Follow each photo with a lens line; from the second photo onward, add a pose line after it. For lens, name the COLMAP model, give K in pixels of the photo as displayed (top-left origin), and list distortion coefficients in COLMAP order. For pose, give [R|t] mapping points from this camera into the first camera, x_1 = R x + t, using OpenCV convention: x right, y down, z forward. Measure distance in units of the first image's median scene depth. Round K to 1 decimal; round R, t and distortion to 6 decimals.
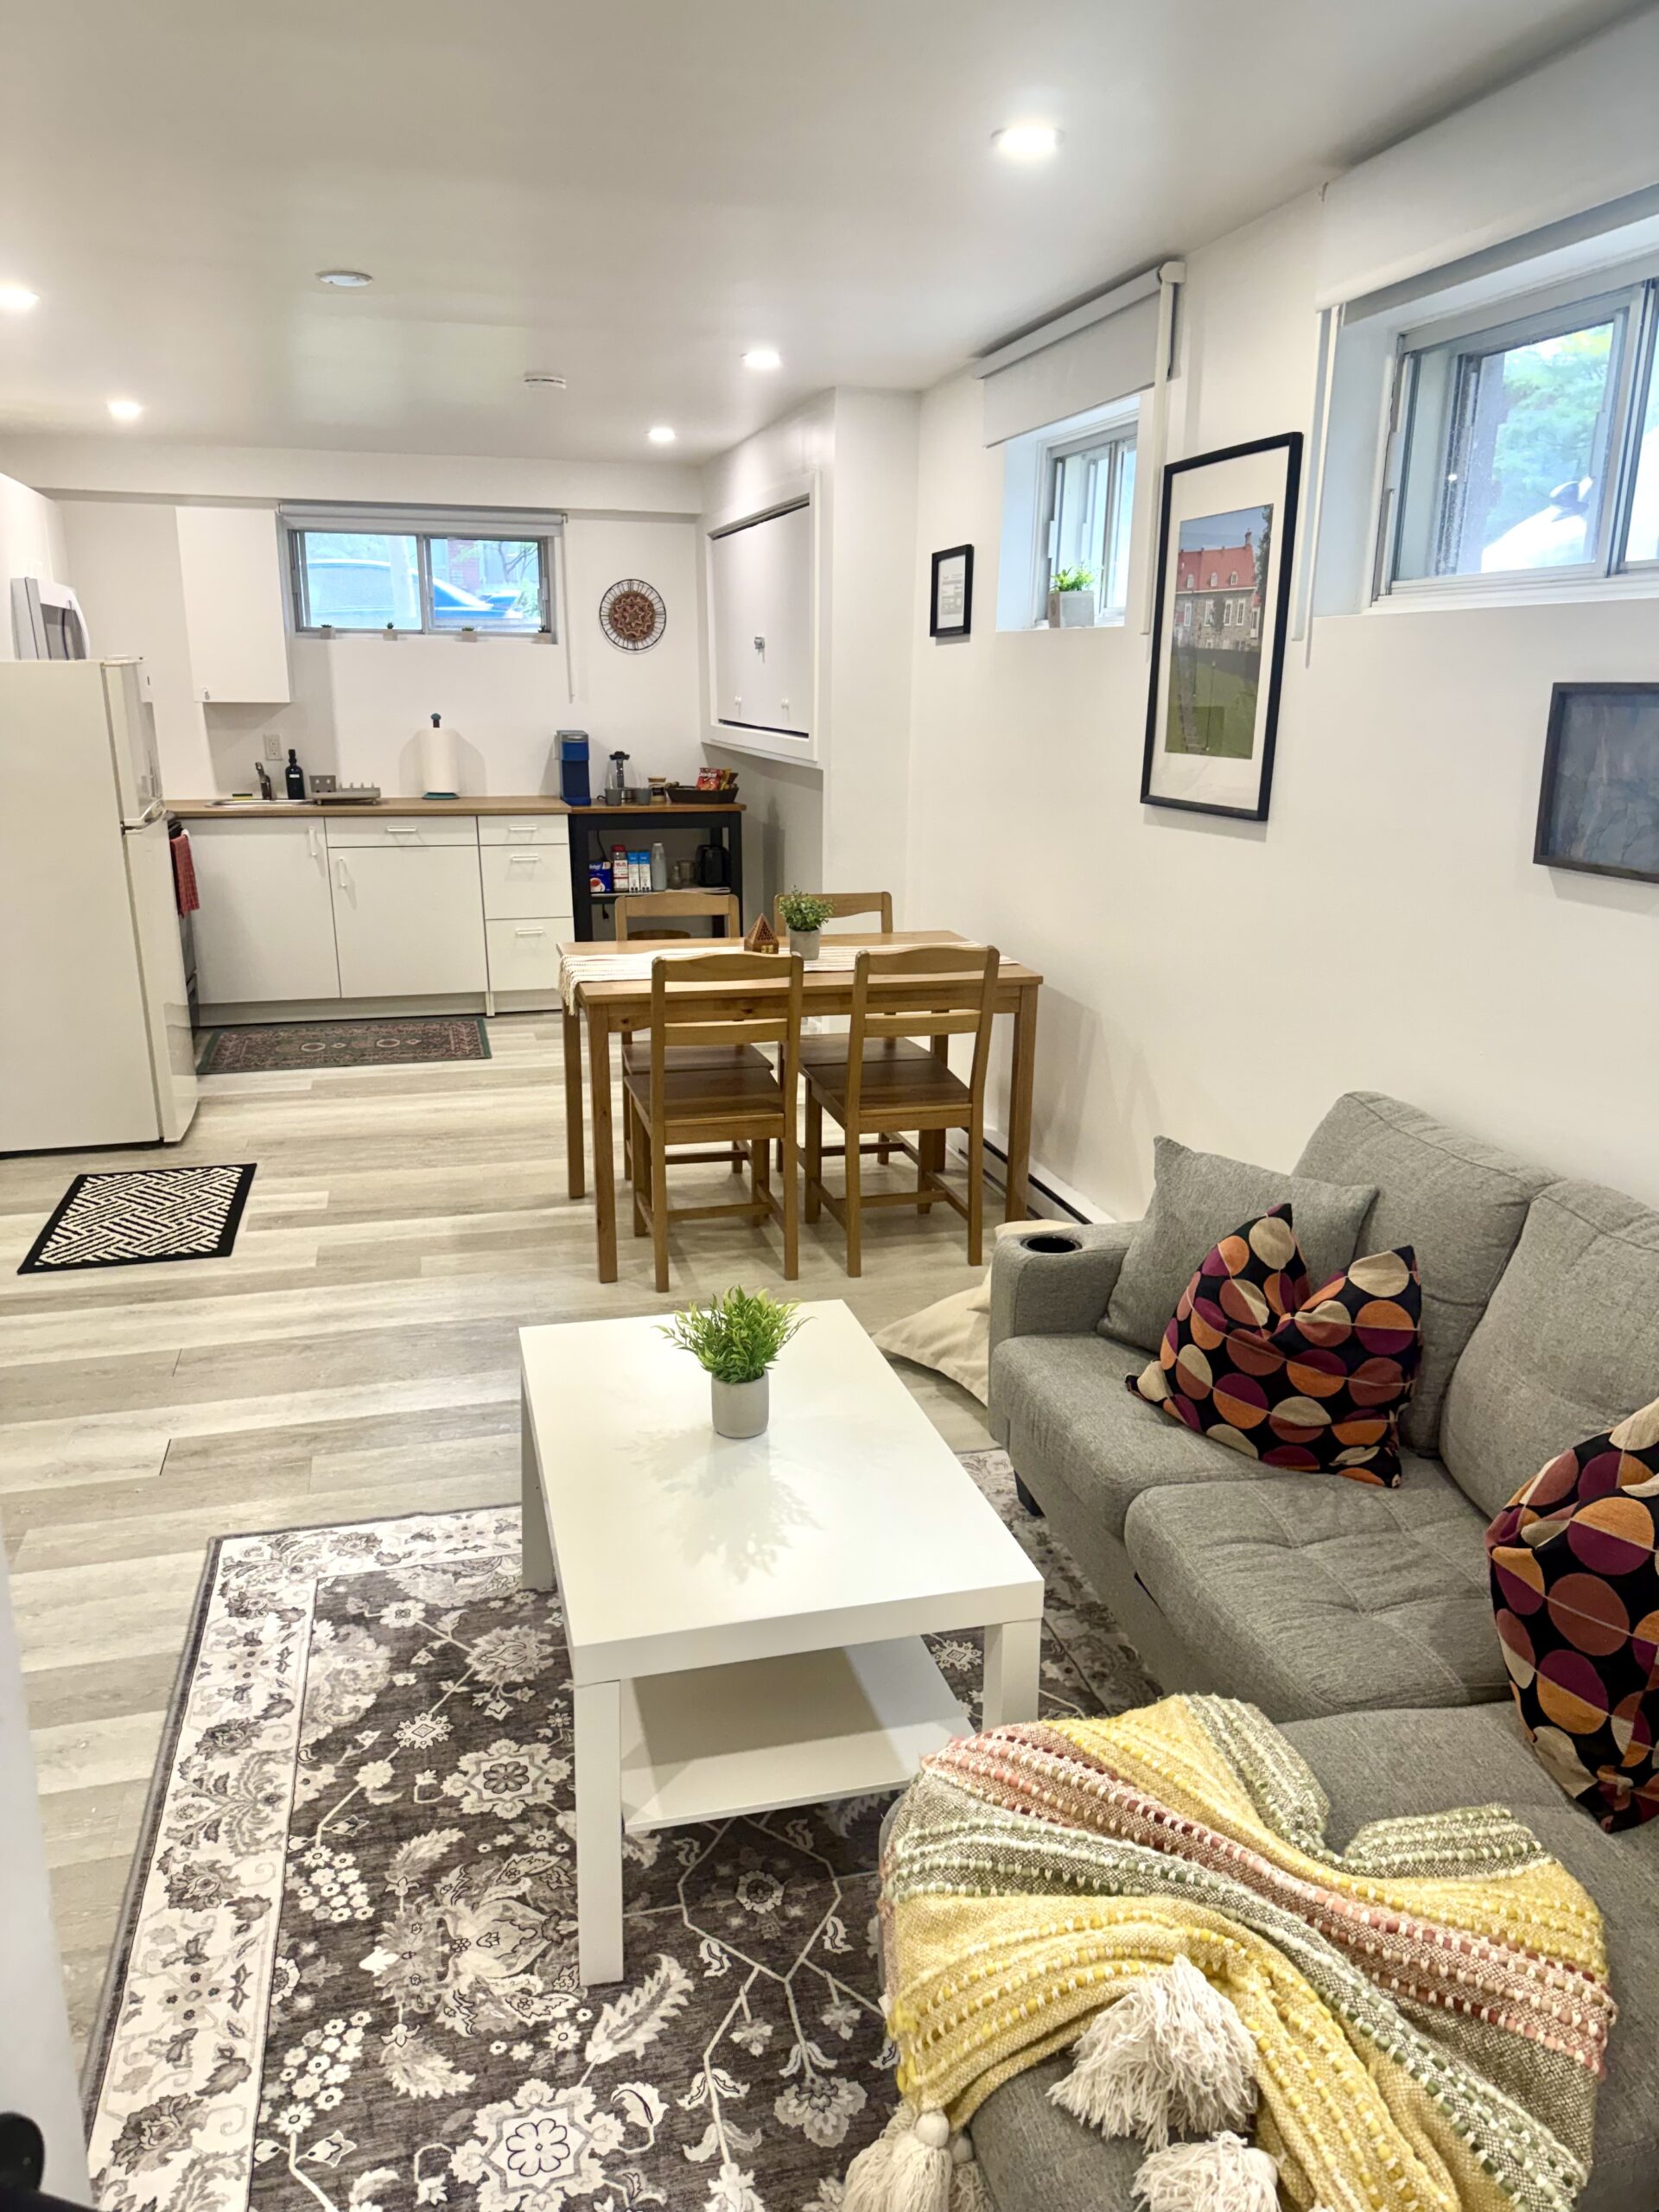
lens RADIAL K [[1551.1, 0, 840.3], [0, 1551.1, 1135.7], [0, 0, 1]] dist [0.107454, -0.160977]
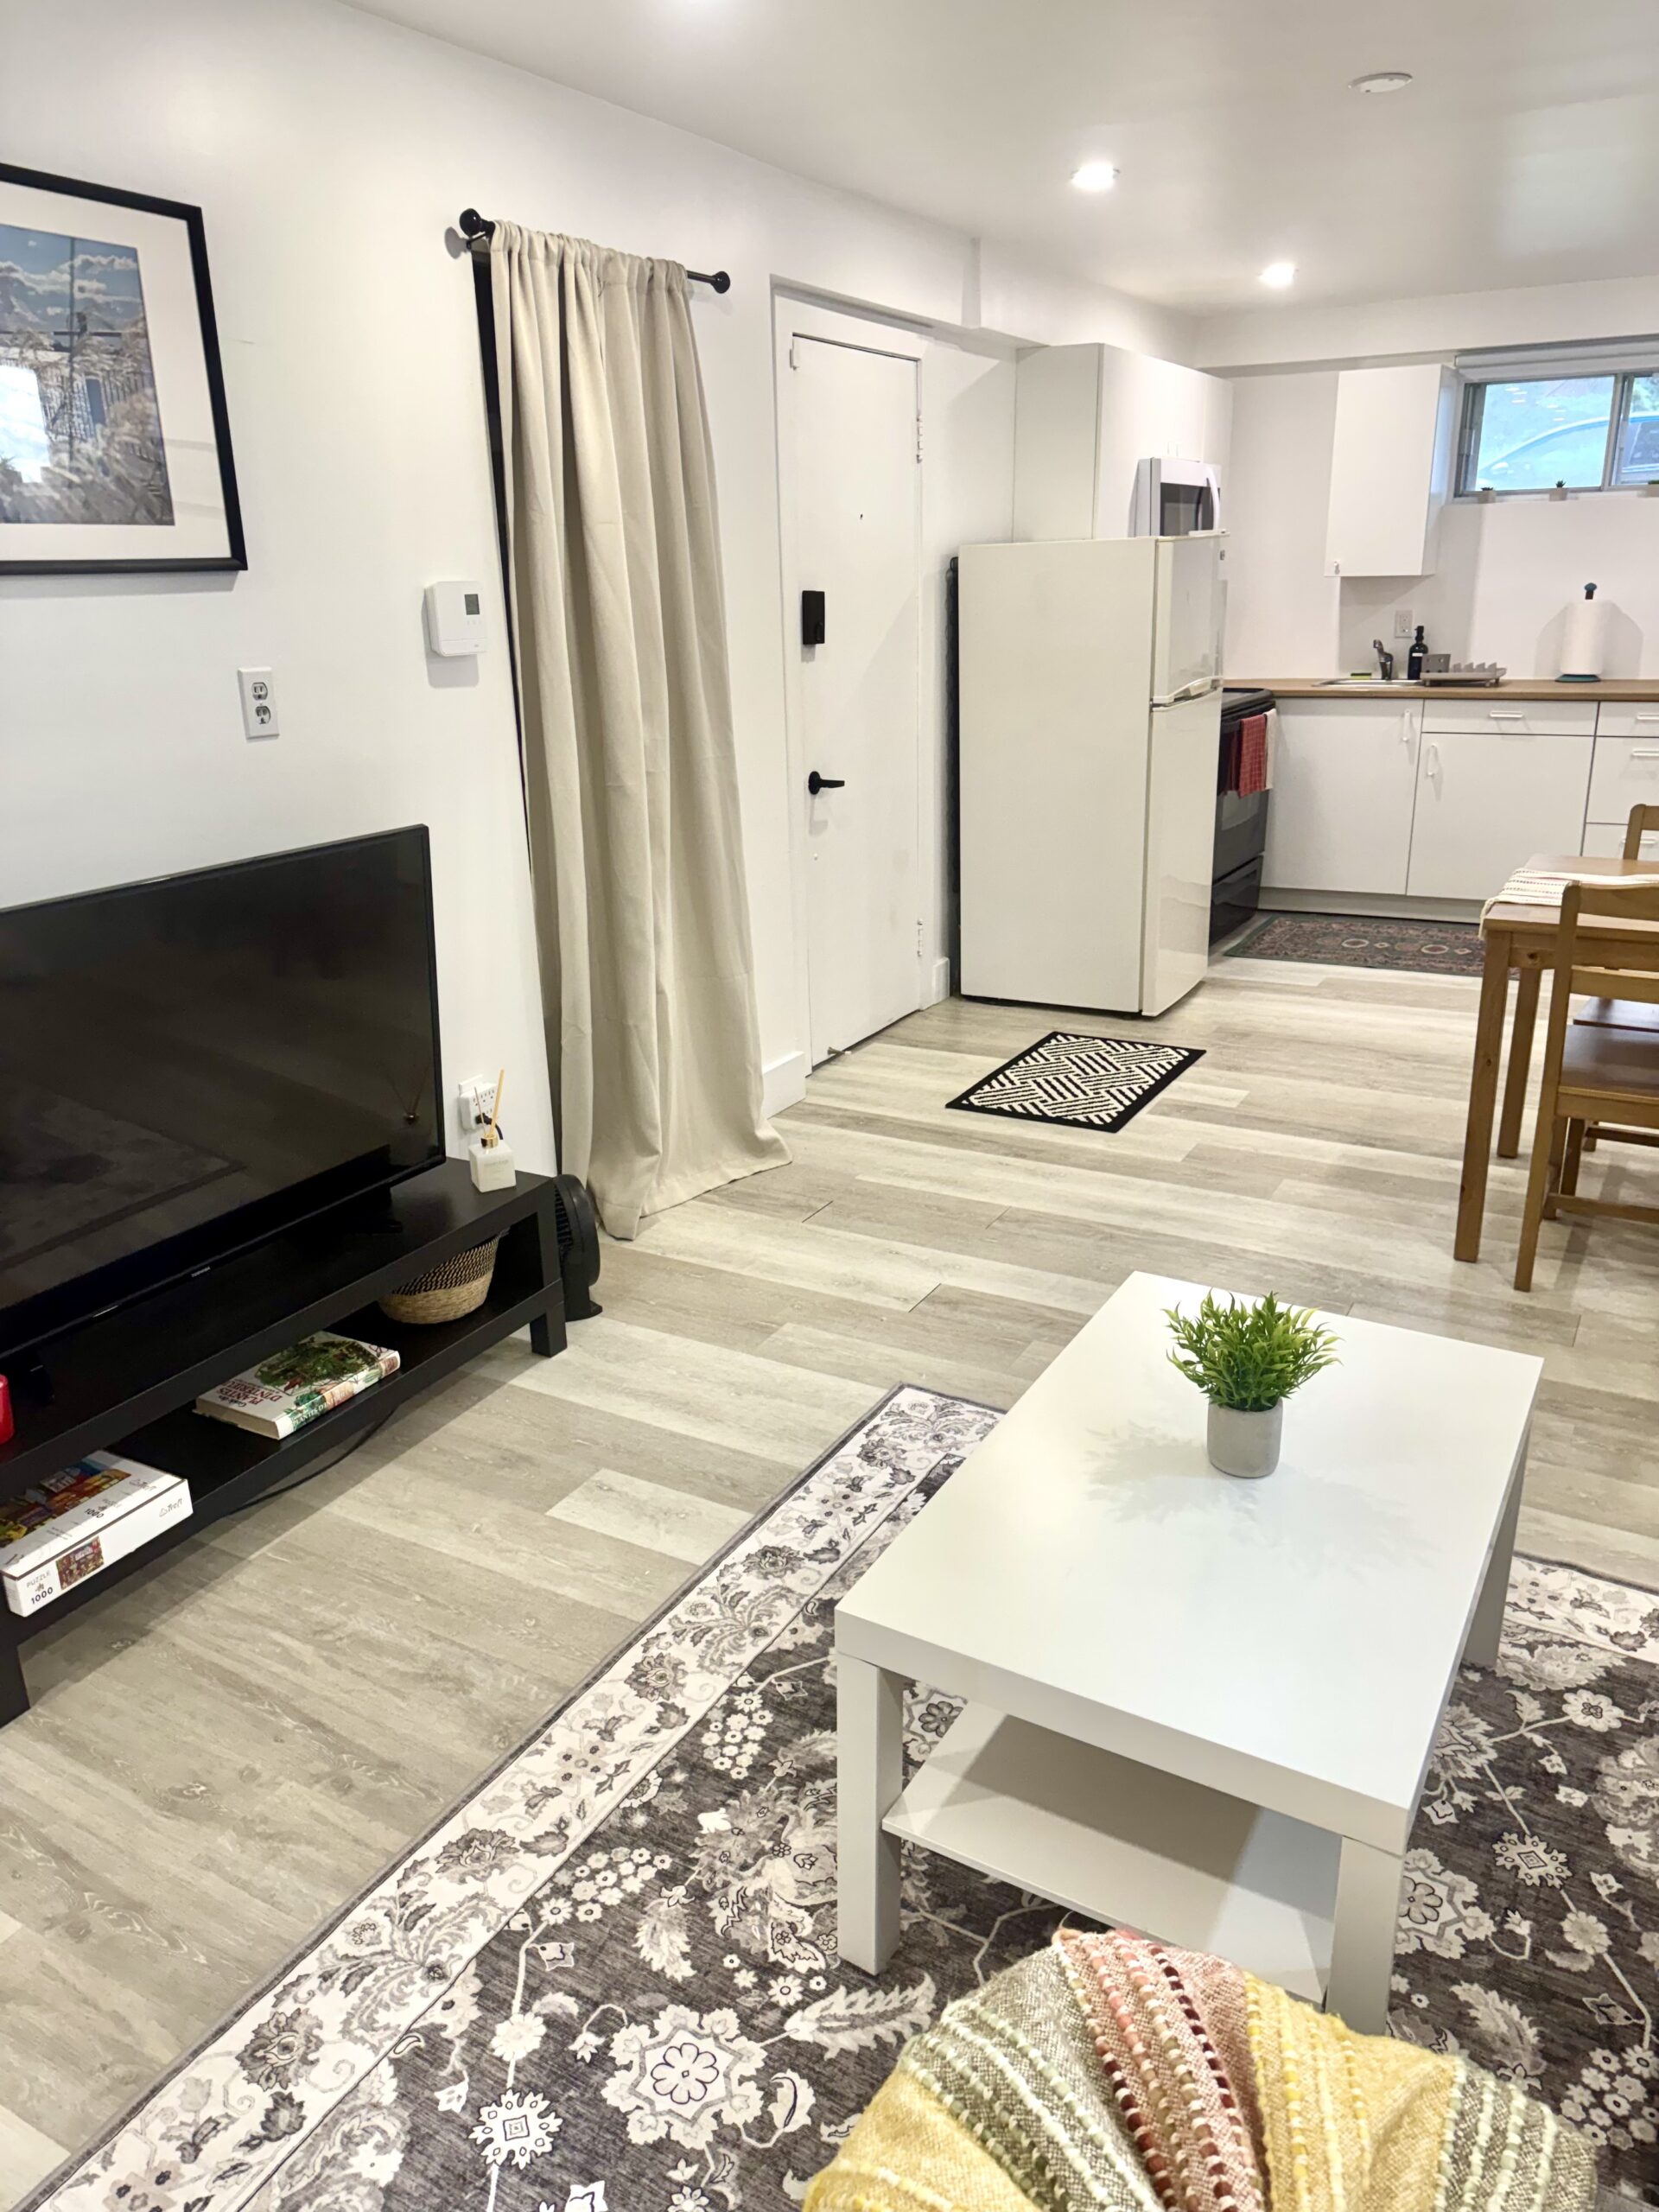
lens RADIAL K [[1572.9, 0, 808.5], [0, 1572.9, 1117.0], [0, 0, 1]] dist [0.020350, -0.042174]
pose [[0.702241, 0.209112, -0.680536, 0.158256], [-0.169008, 0.977531, 0.125973, -0.027862], [0.691588, 0.026553, 0.721804, 0.132802]]
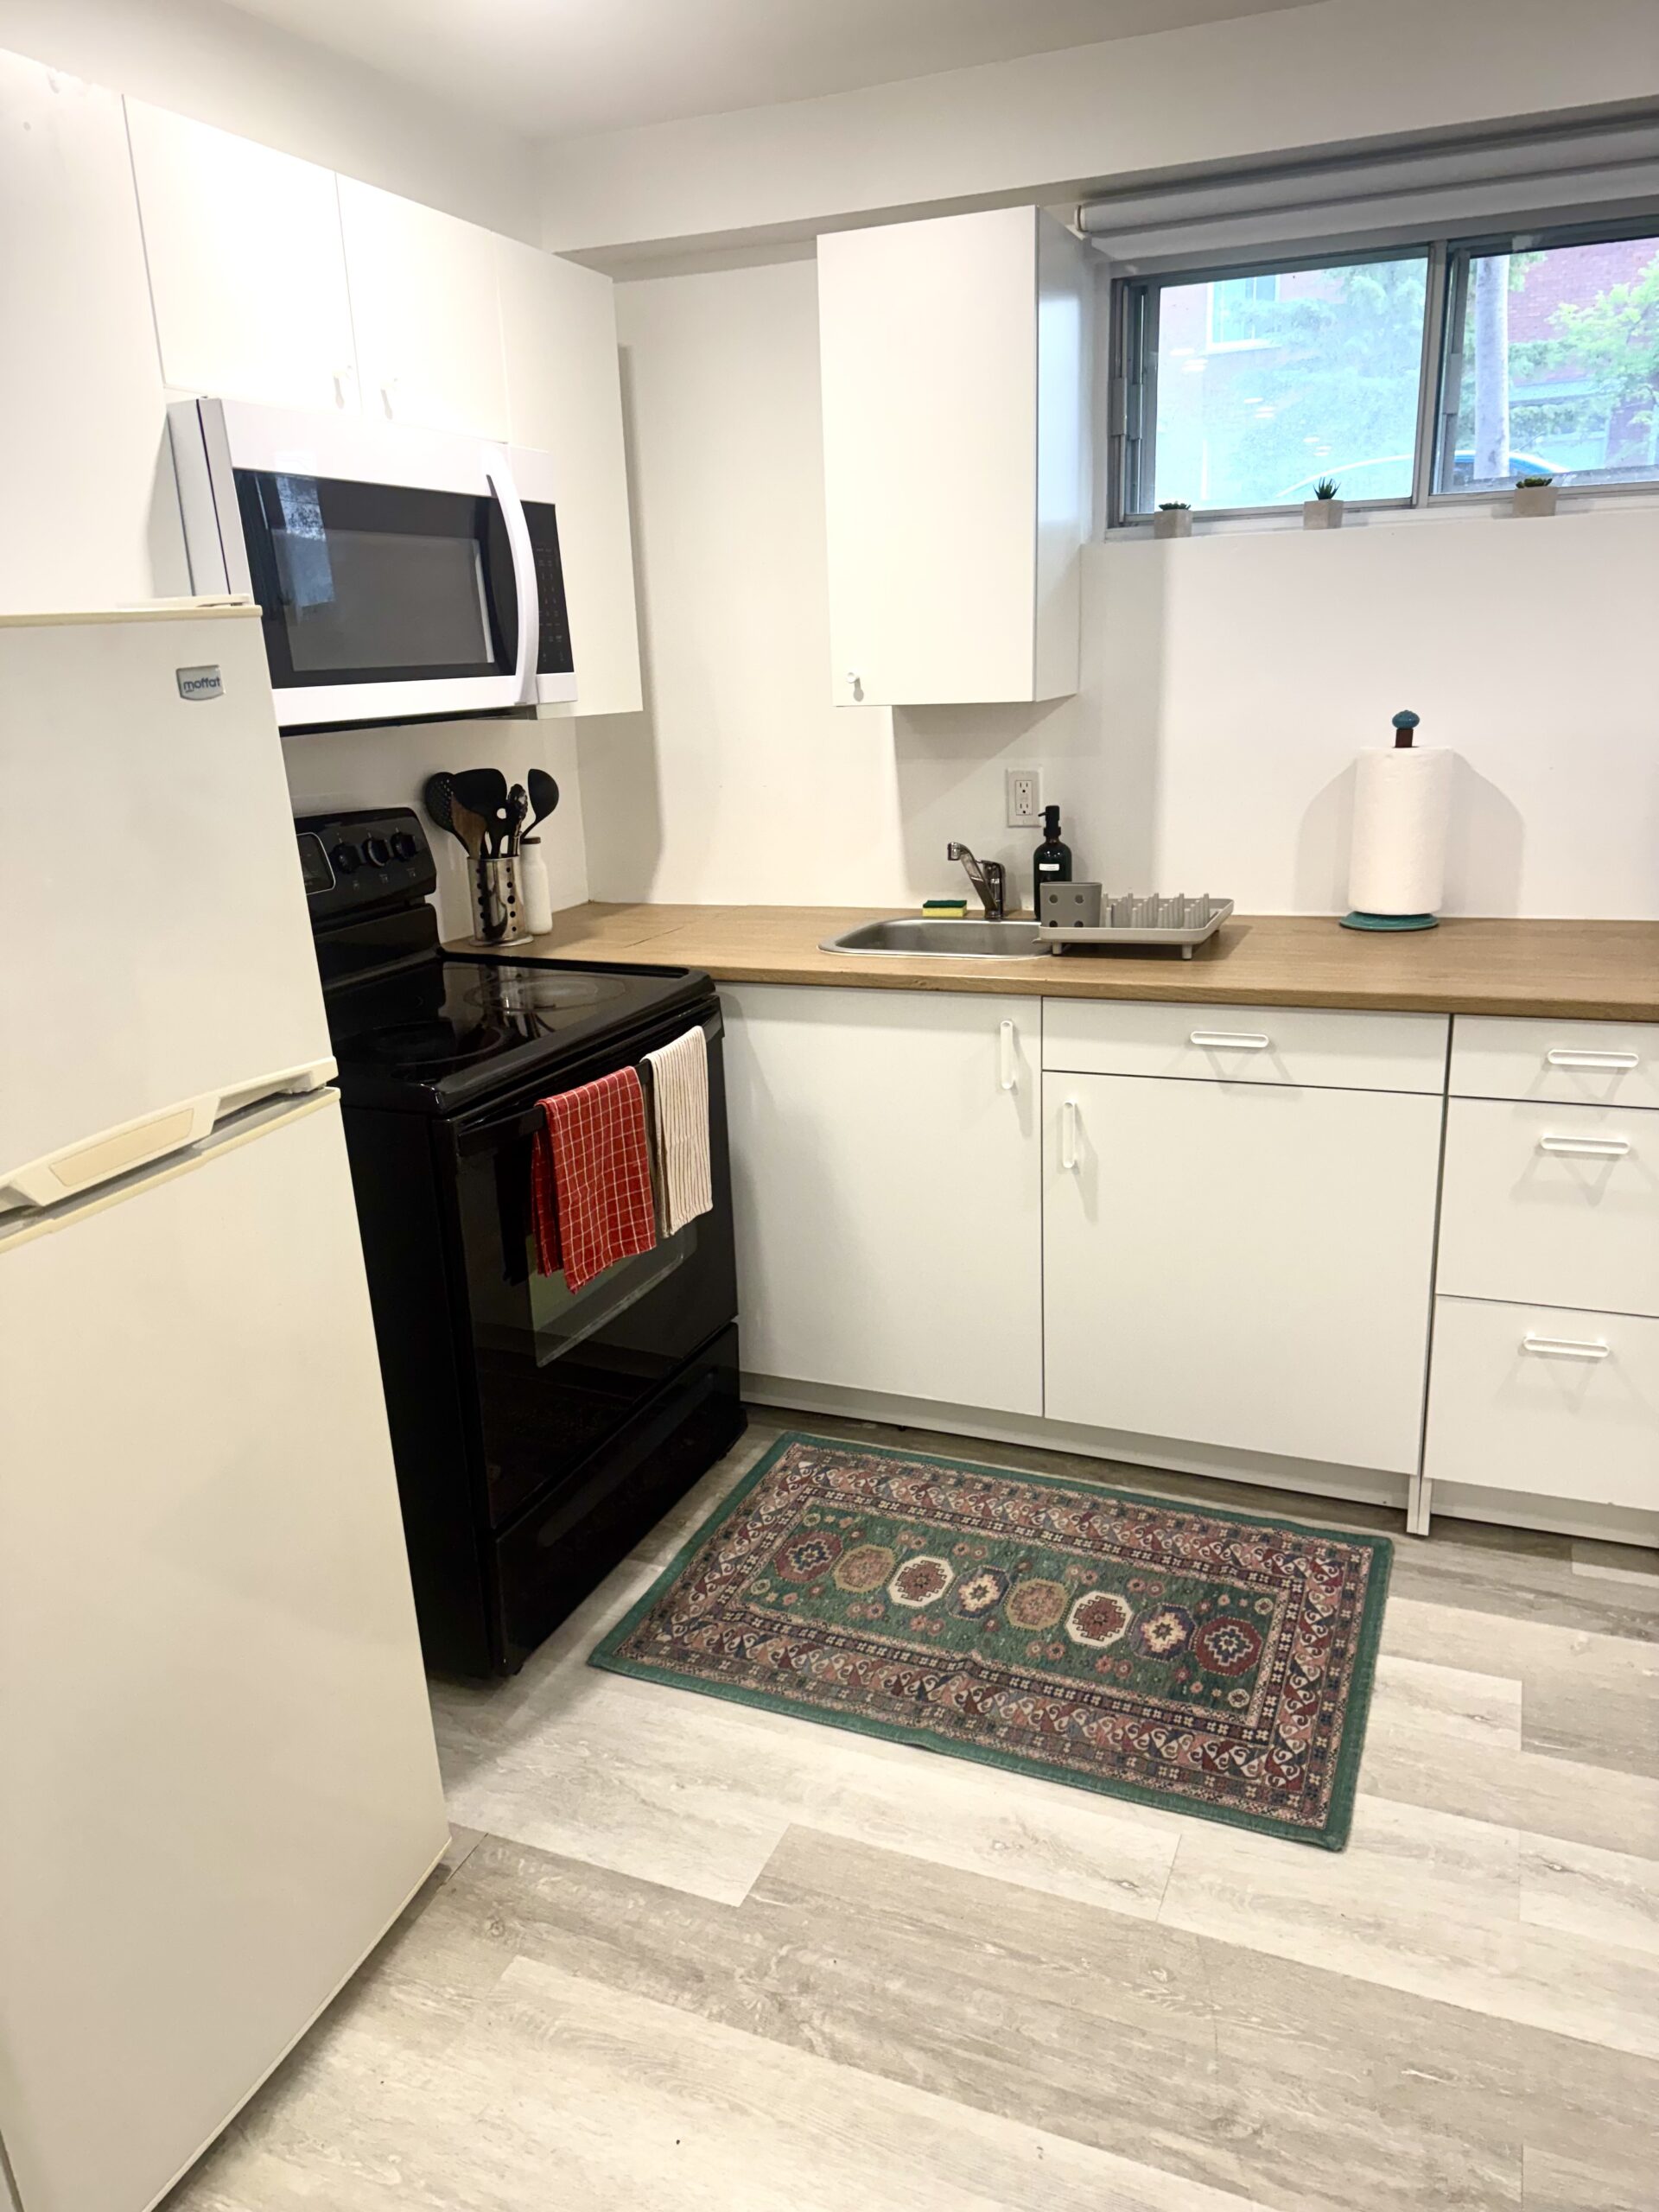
lens RADIAL K [[1557.8, 0, 829.5], [0, 1557.8, 1106.0], [0, 0, 1]] dist [0.122636, -0.188885]
pose [[0.782827, 0.140801, -0.606100, -0.203014], [-0.130188, 0.989566, 0.061734, -0.303658], [0.608468, 0.030580, 0.792989, 1.034555]]
